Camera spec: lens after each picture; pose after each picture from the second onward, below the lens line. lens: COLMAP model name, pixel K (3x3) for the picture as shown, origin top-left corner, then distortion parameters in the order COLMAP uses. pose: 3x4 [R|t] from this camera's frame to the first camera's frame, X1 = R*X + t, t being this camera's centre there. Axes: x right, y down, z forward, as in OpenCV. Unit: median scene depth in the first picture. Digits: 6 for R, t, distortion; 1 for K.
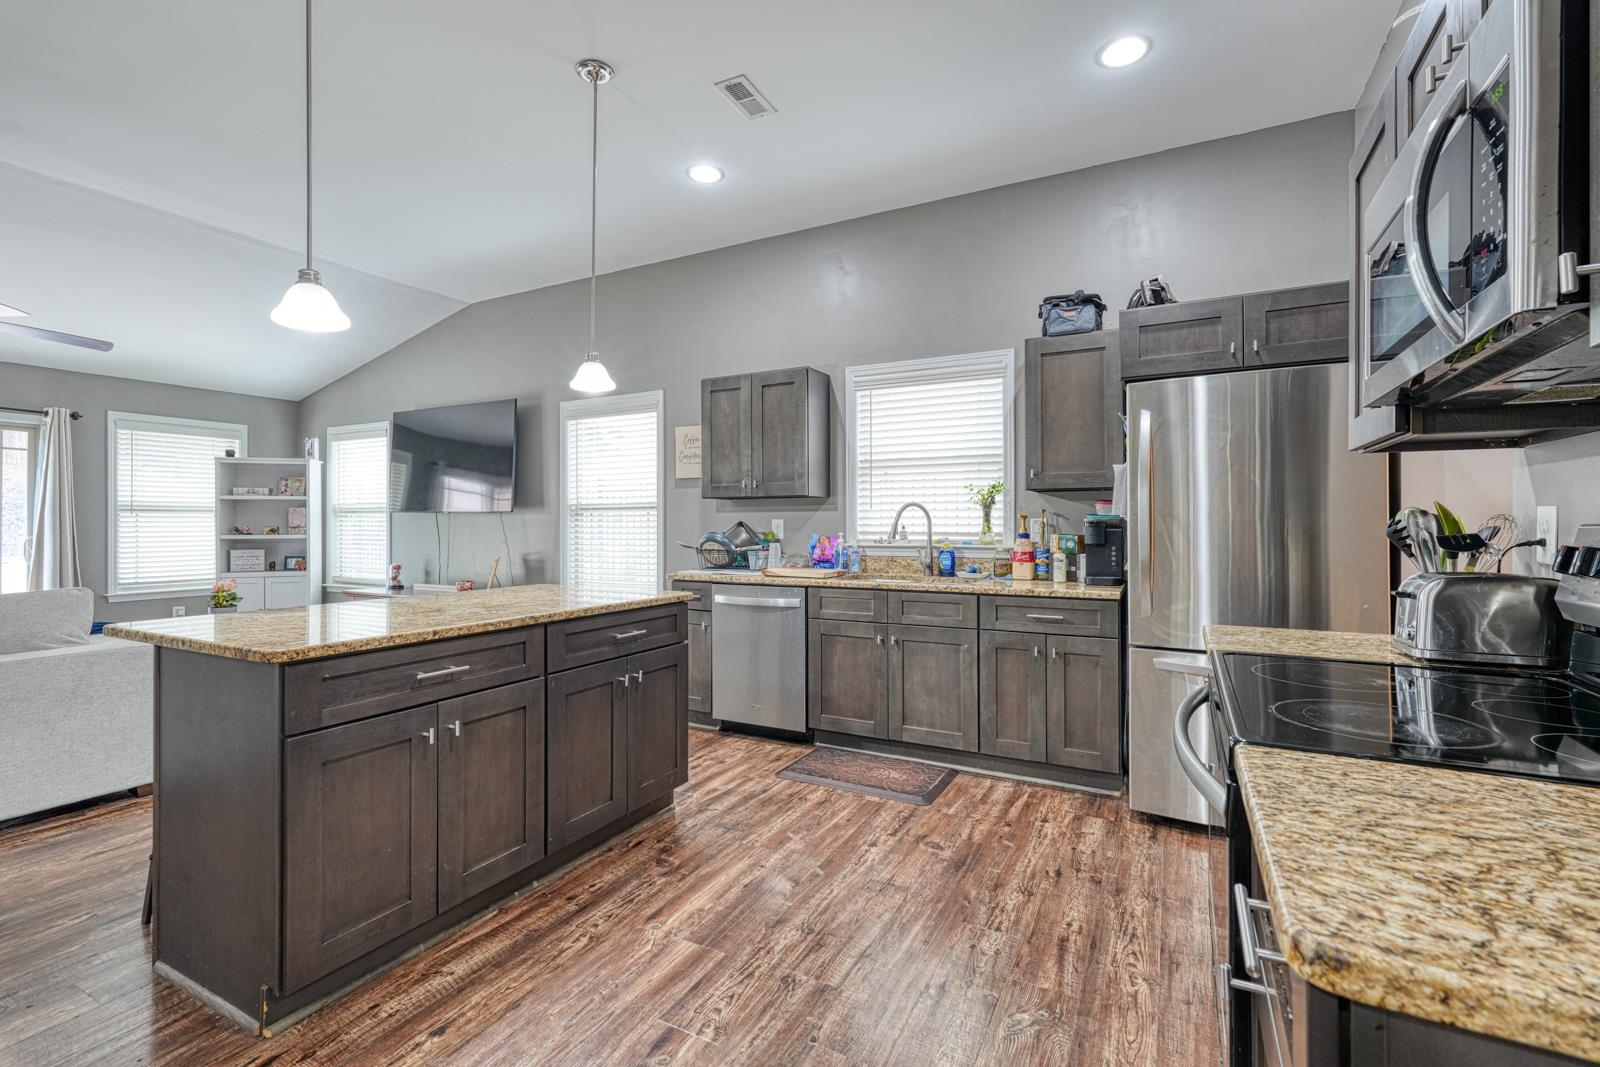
lens RADIAL K [[697.4, 0, 799.4], [0, 697.4, 524.0], [0, 0, 1]] dist [0.005391, 0.000908]
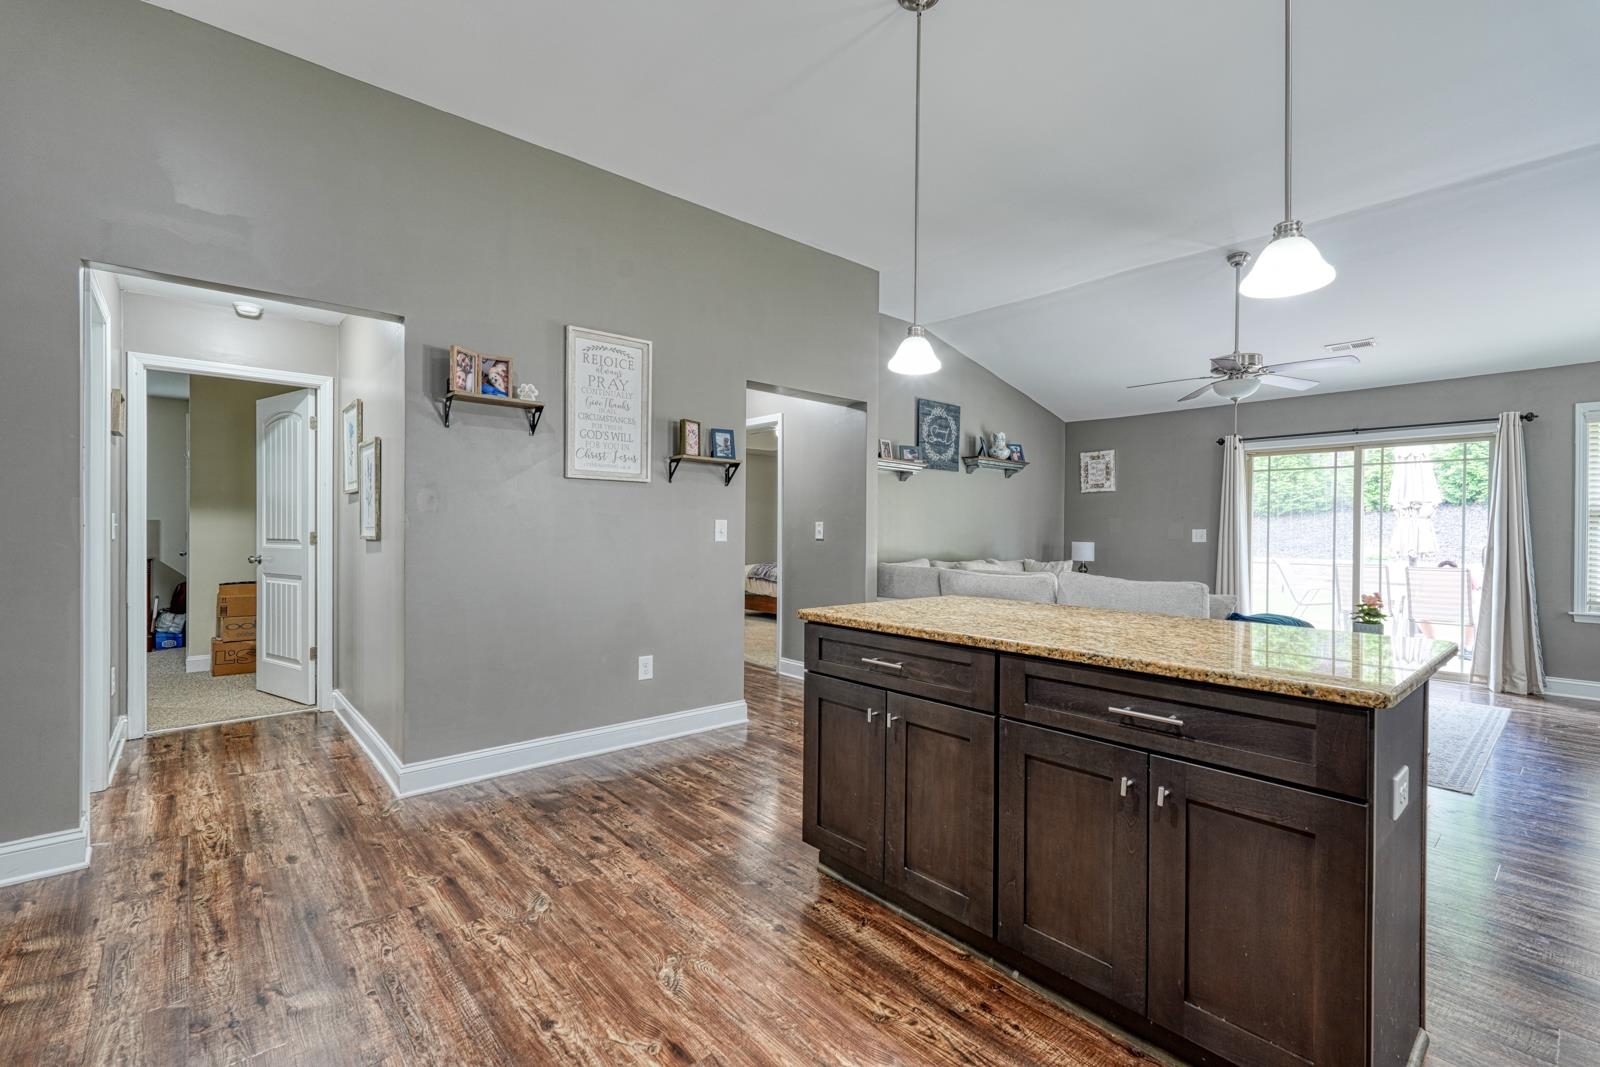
lens RADIAL K [[697.4, 0, 802.6], [0, 697.4, 532.2], [0, 0, 1]] dist [0.005391, 0.000908]
pose [[-0.348404, 0.003146, -0.937339, 0.438658], [-0.006169, 0.999965, 0.005649, 0.001222], [0.937324, 0.007751, -0.348373, 0.993305]]
